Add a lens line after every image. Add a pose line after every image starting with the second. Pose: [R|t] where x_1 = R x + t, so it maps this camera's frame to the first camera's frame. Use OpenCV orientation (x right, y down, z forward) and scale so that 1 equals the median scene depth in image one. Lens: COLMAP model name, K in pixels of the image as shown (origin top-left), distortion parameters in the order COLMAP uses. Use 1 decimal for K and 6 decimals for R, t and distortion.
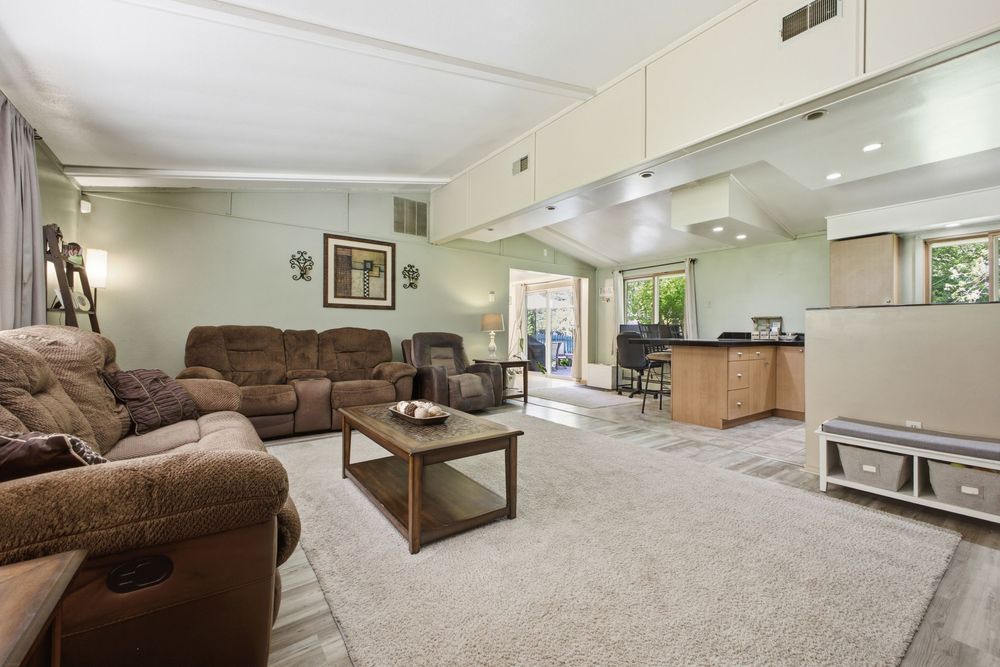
lens RADIAL K [[395.8, 0, 501.3], [0, 395.8, 332.7], [0, 0, 1]] dist [0.011541, -0.001904]
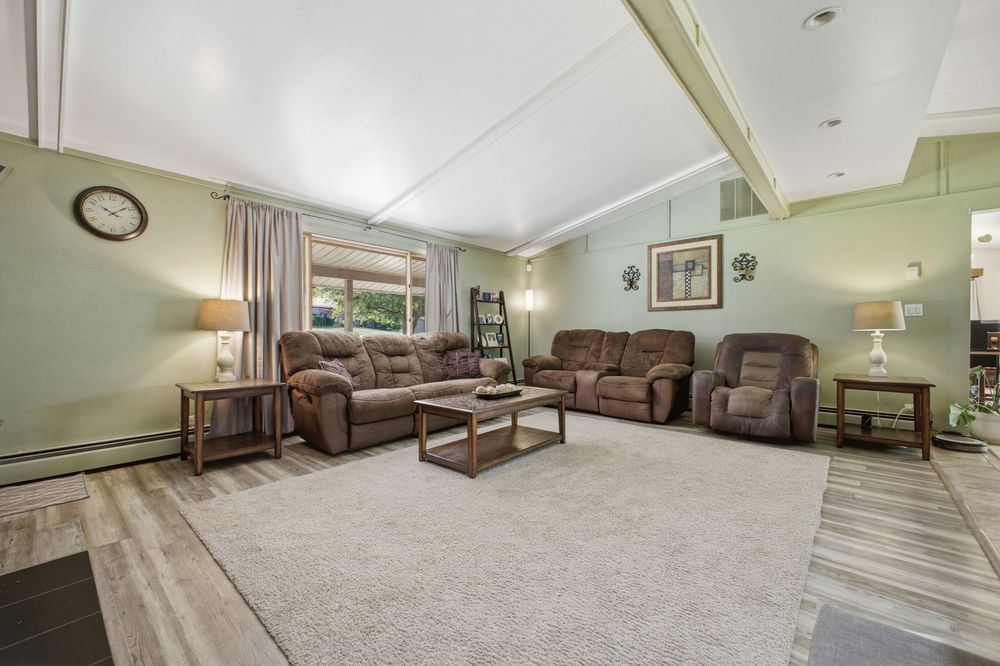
lens RADIAL K [[395.8, 0, 501.5], [0, 395.8, 336.1], [0, 0, 1]] dist [0.011541, -0.001904]
pose [[0.214755, -0.002886, -0.976664, 0.521650], [-0.000599, 0.999995, -0.003087, 0.008307], [0.976668, 0.001248, 0.214752, 0.333651]]
